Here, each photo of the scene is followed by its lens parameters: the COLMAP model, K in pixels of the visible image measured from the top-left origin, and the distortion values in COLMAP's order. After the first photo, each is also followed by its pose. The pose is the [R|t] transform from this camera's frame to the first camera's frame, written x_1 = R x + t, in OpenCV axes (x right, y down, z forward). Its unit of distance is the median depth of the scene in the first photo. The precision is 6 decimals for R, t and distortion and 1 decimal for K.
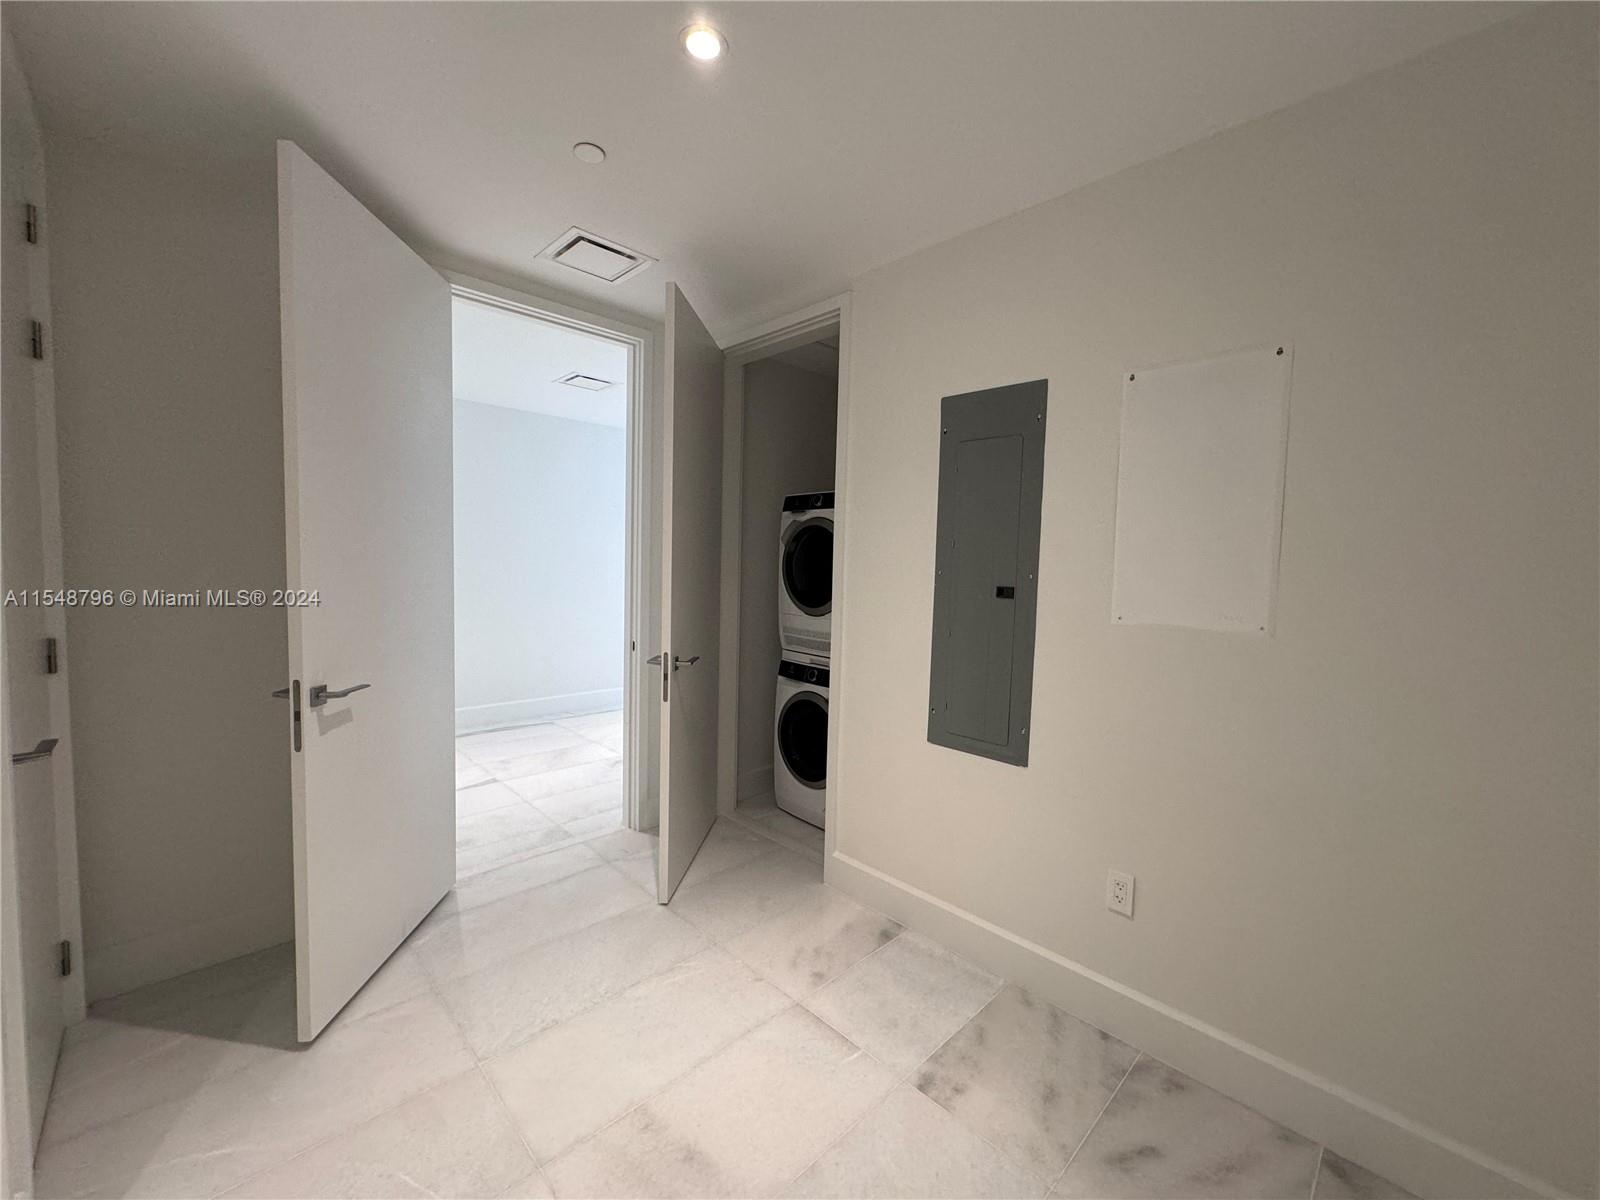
lens RADIAL K [[637.2, 0, 799.6], [0, 637.2, 598.3], [0, 0, 1]] dist [-0.000120, -0.000357]
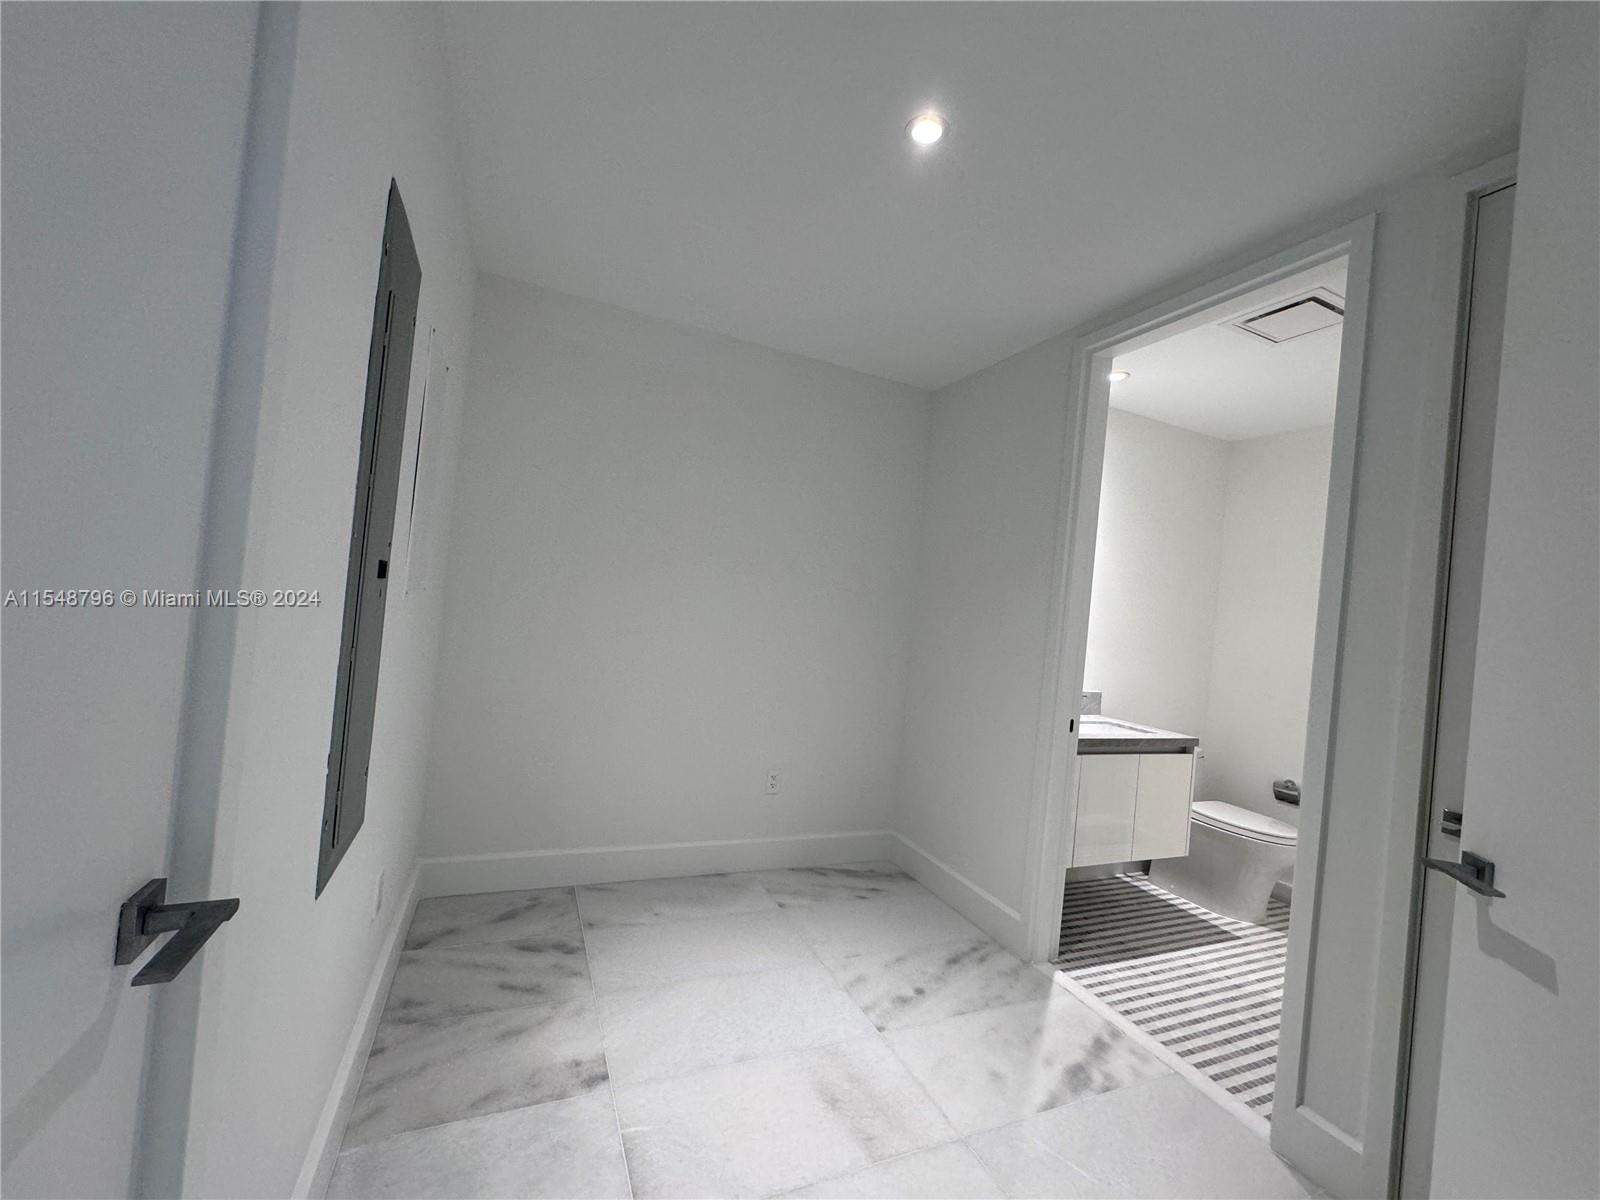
lens RADIAL K [[637.2, 0, 799.6], [0, 637.2, 598.3], [0, 0, 1]] dist [-0.000120, -0.000357]
pose [[-0.927720, -0.115948, 0.354813, -0.376692], [-0.101005, 0.993050, 0.060419, -0.080222], [-0.359352, 0.020214, -0.932983, 1.872124]]
